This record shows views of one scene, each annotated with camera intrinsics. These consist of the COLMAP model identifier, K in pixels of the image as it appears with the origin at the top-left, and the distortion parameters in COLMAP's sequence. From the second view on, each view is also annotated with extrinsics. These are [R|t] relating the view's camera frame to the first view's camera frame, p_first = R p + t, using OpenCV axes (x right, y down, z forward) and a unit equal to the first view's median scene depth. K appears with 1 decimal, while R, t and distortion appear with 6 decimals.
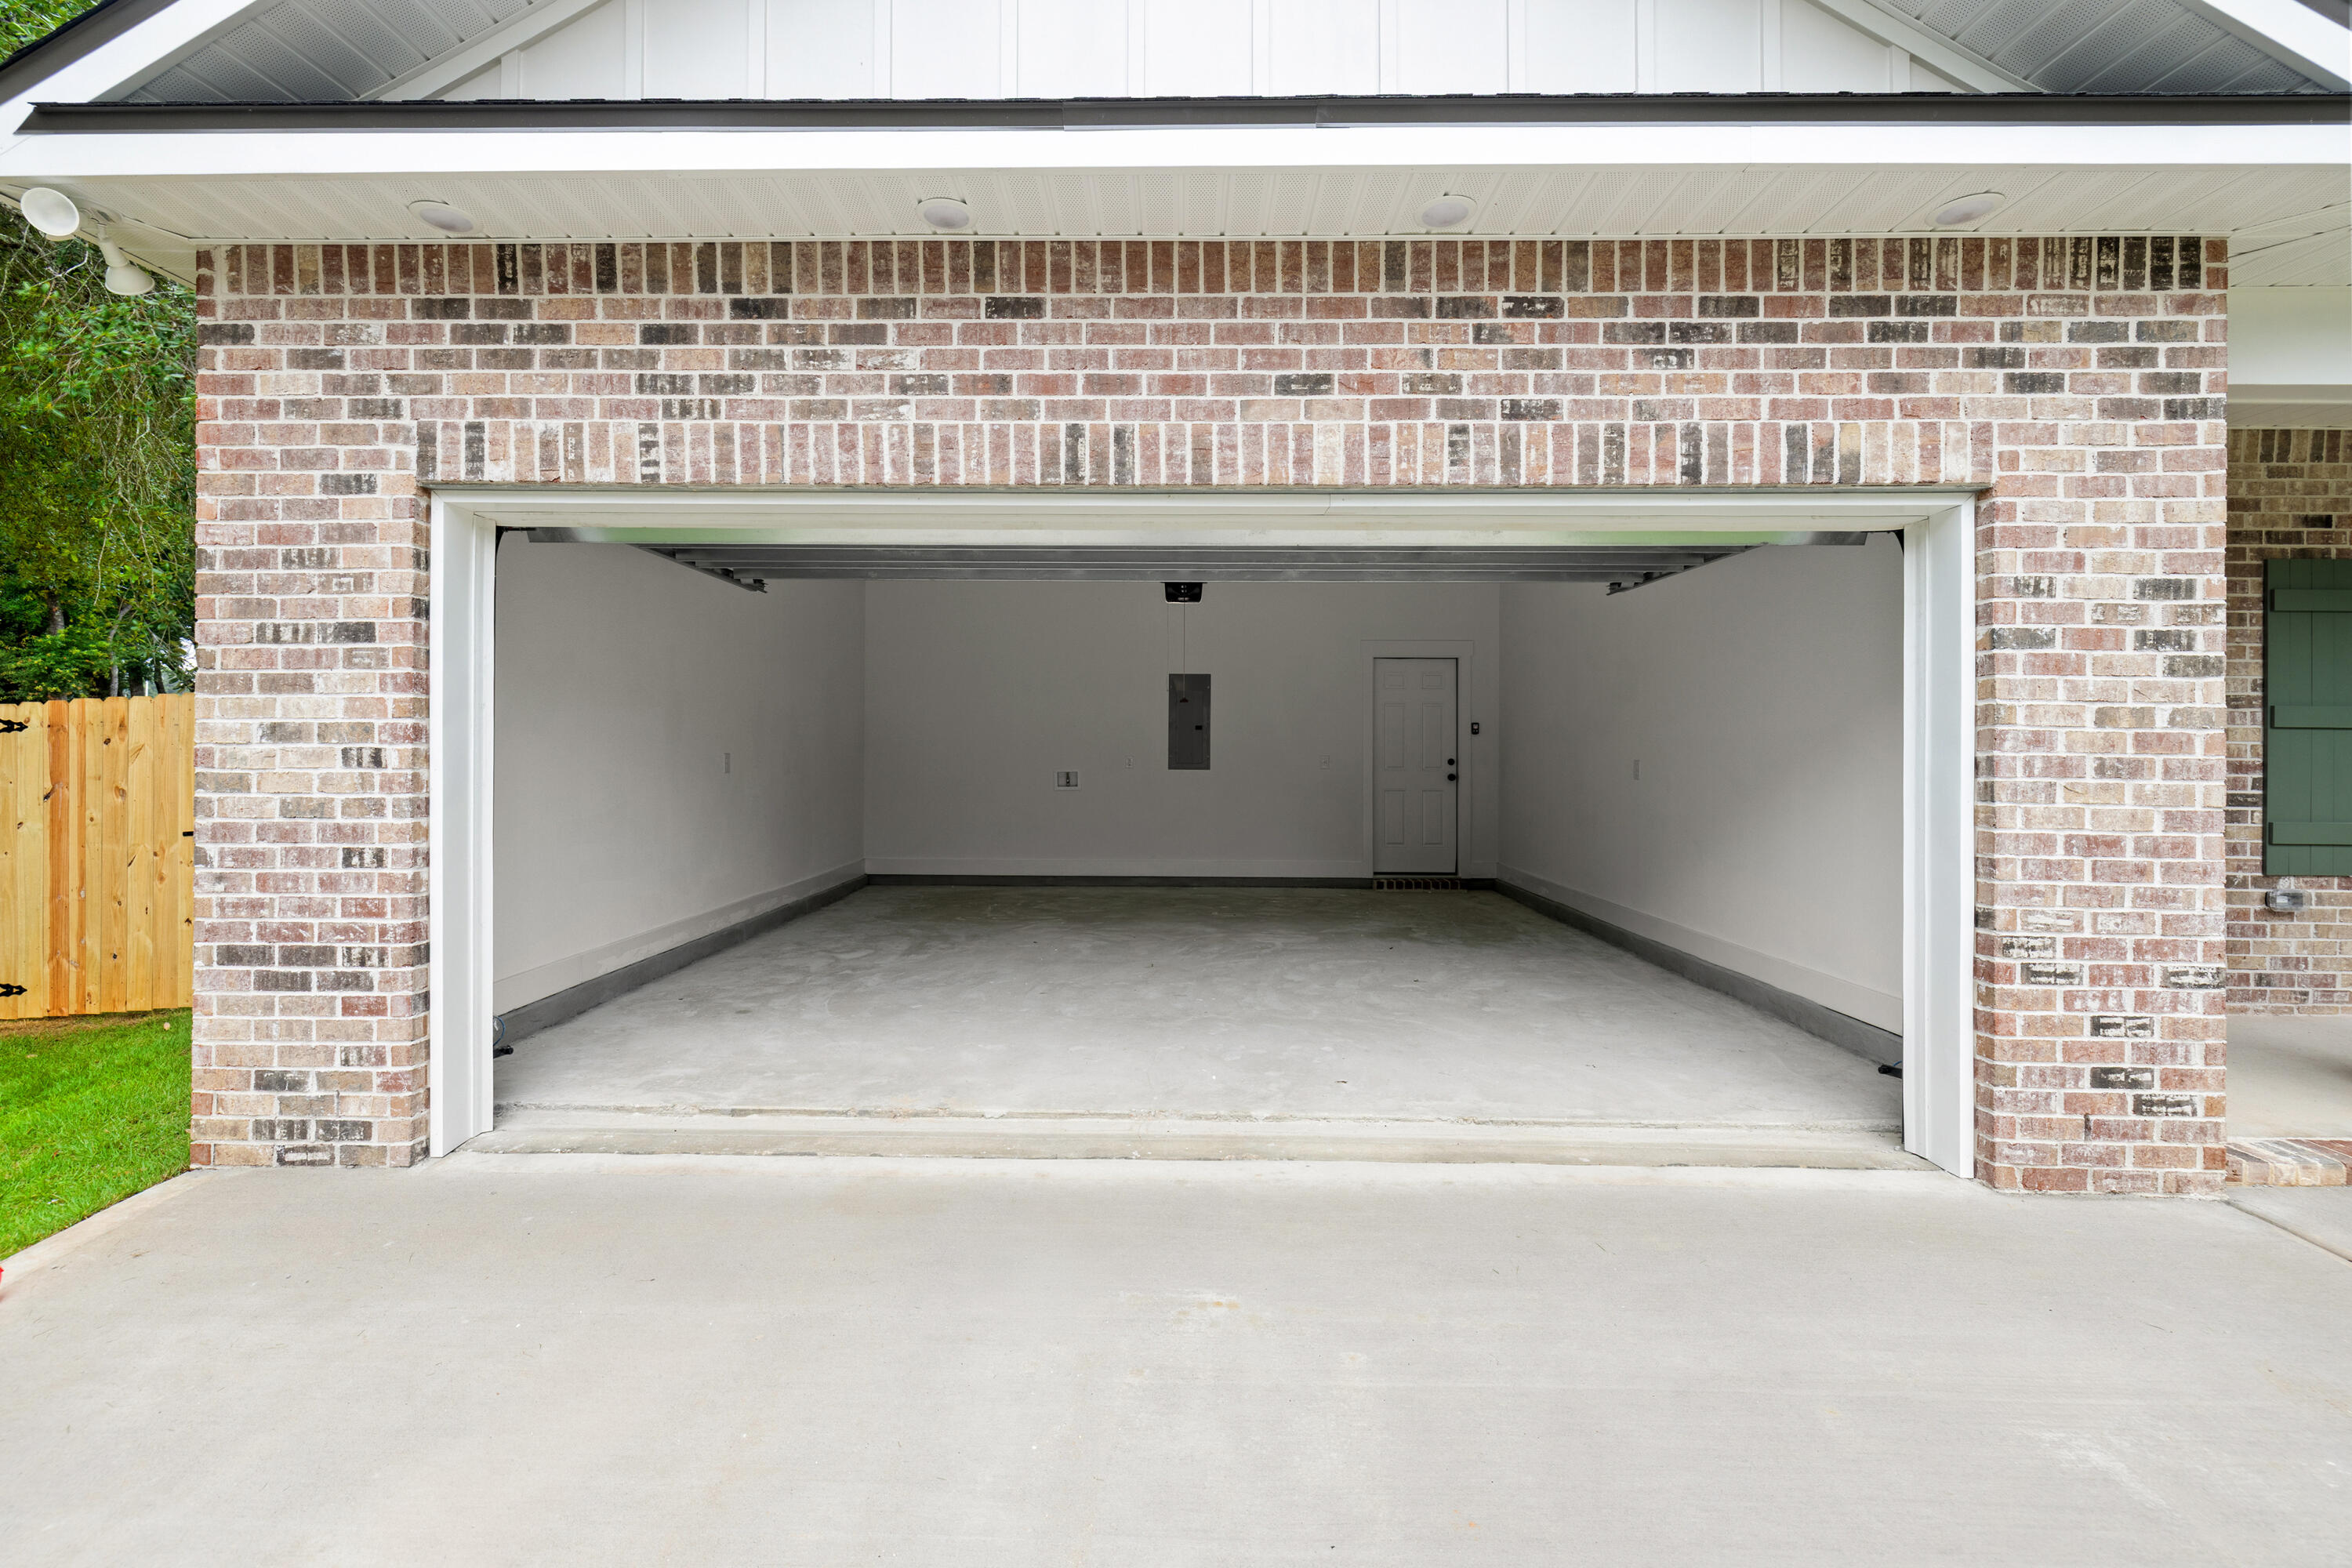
lens RADIAL K [[1083.6, 0, 1173.0], [0, 1083.6, 741.3], [0, 0, 1]] dist [0.001518, 0.007201]
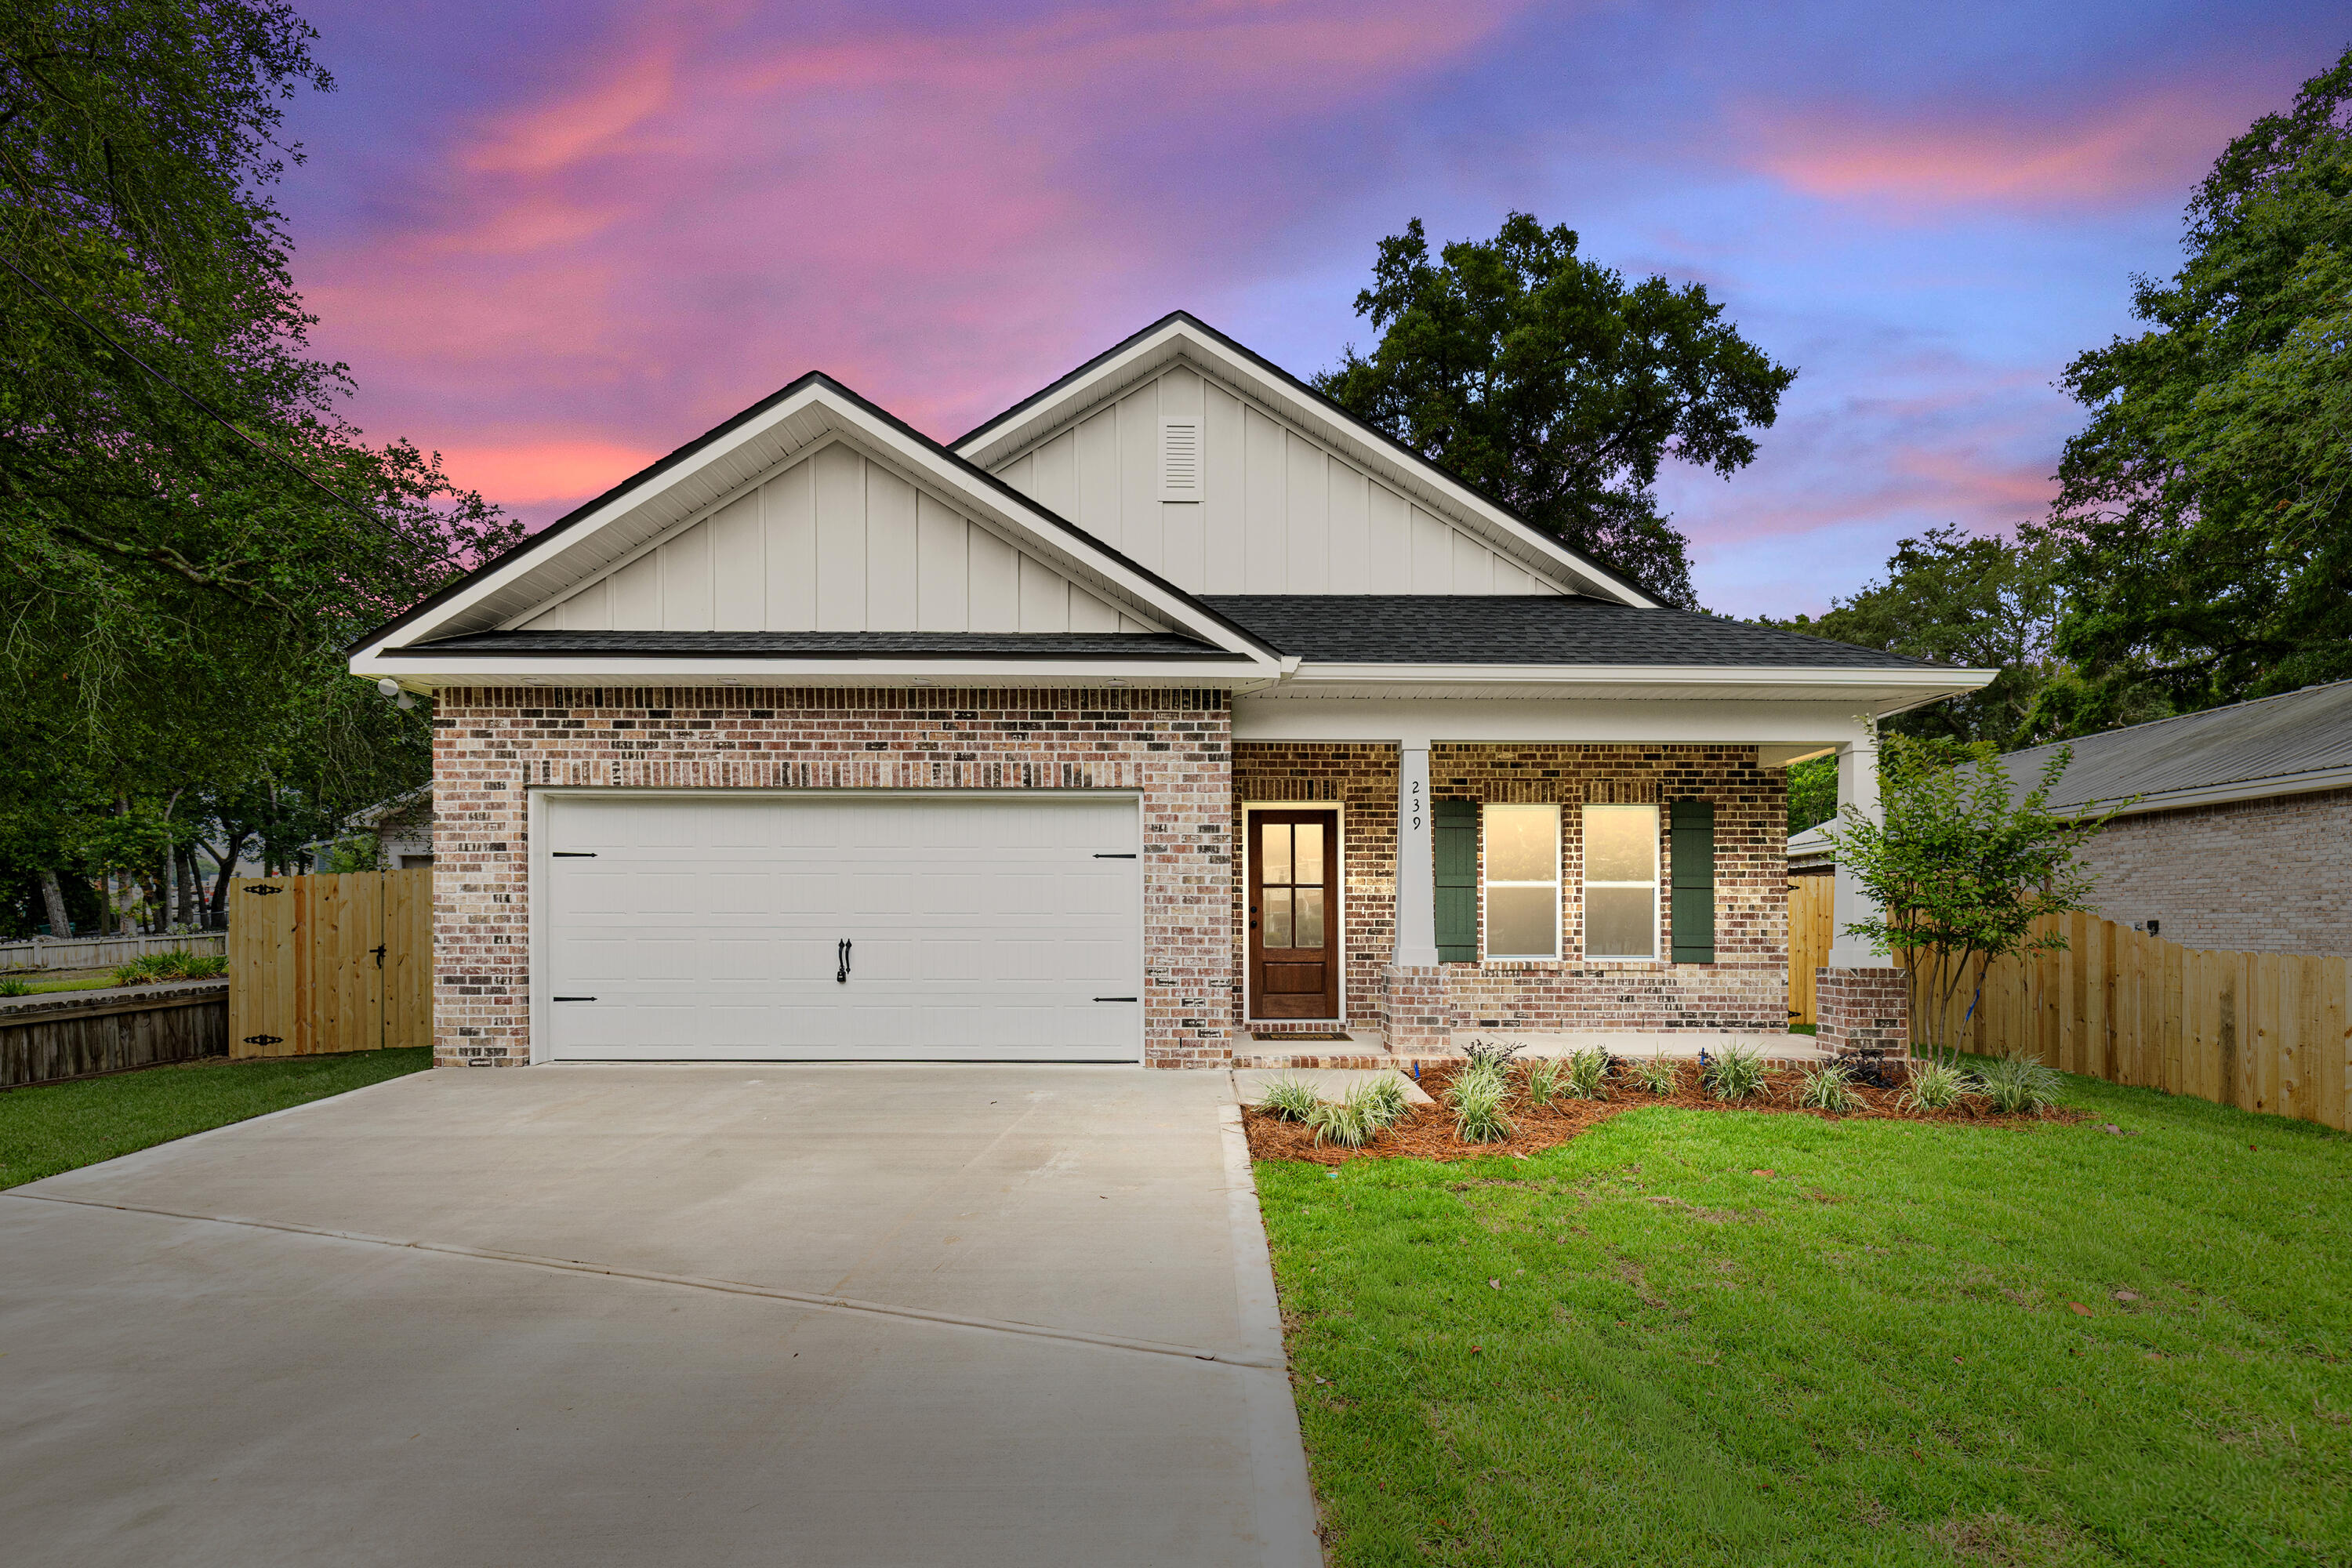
lens RADIAL K [[1083.6, 0, 1149.2], [0, 1083.6, 929.9], [0, 0, 1]] dist [0.001518, 0.007201]
pose [[0.999709, -0.001595, -0.024065, 0.806812], [0.001944, 0.999893, 0.014511, 0.056717], [0.024039, -0.014554, 0.999605, -1.476543]]
